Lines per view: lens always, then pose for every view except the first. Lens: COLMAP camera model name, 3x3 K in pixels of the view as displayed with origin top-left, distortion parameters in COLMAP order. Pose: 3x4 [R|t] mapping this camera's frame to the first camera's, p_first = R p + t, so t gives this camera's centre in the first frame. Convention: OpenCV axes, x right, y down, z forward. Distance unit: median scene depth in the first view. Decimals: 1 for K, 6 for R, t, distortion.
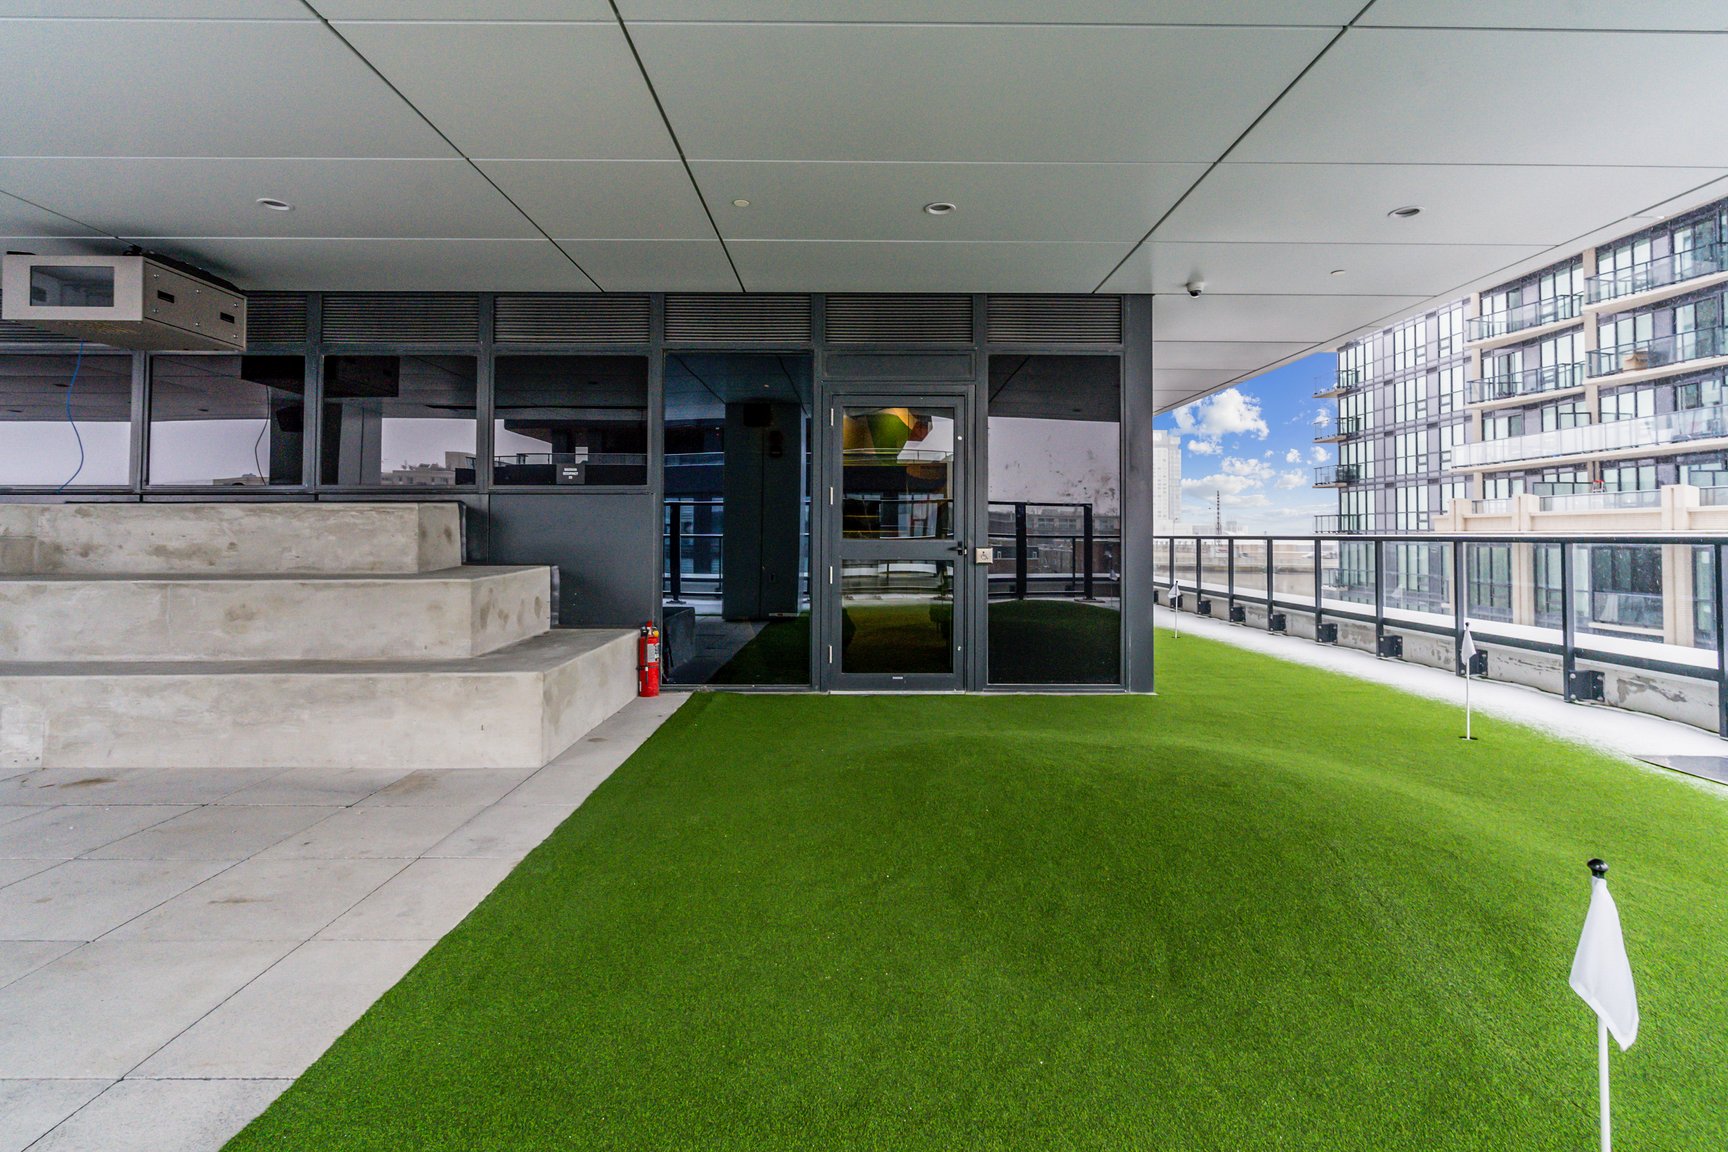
lens RADIAL K [[847.2, 0, 866.3], [0, 847.2, 536.0], [0, 0, 1]] dist [0.002107, 0.000170]
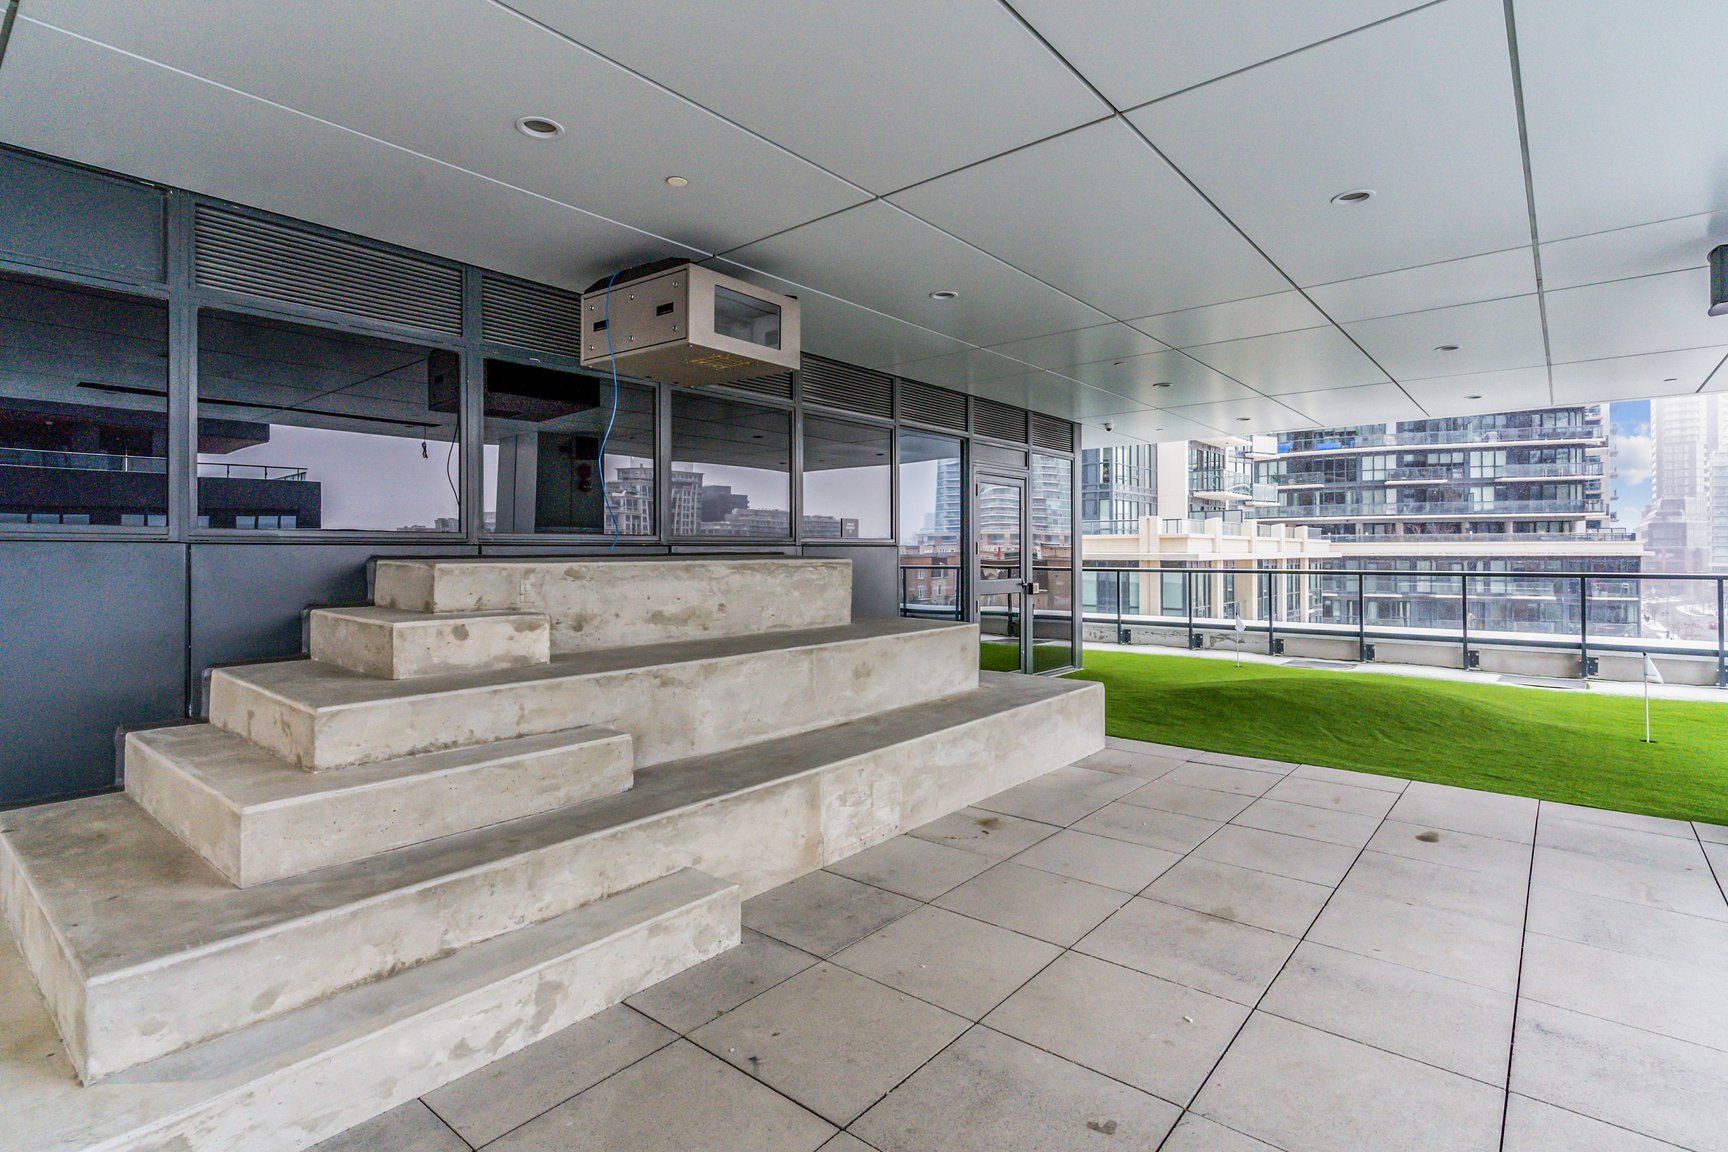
lens RADIAL K [[835.2, 0, 868.1], [0, 835.2, 568.8], [0, 0, 1]] dist [0.001891, 0.000214]
pose [[0.652942, -0.016758, 0.757223, -1.324407], [0.005121, 0.999830, 0.017712, -0.044626], [-0.757391, -0.007687, 0.652917, 0.297310]]
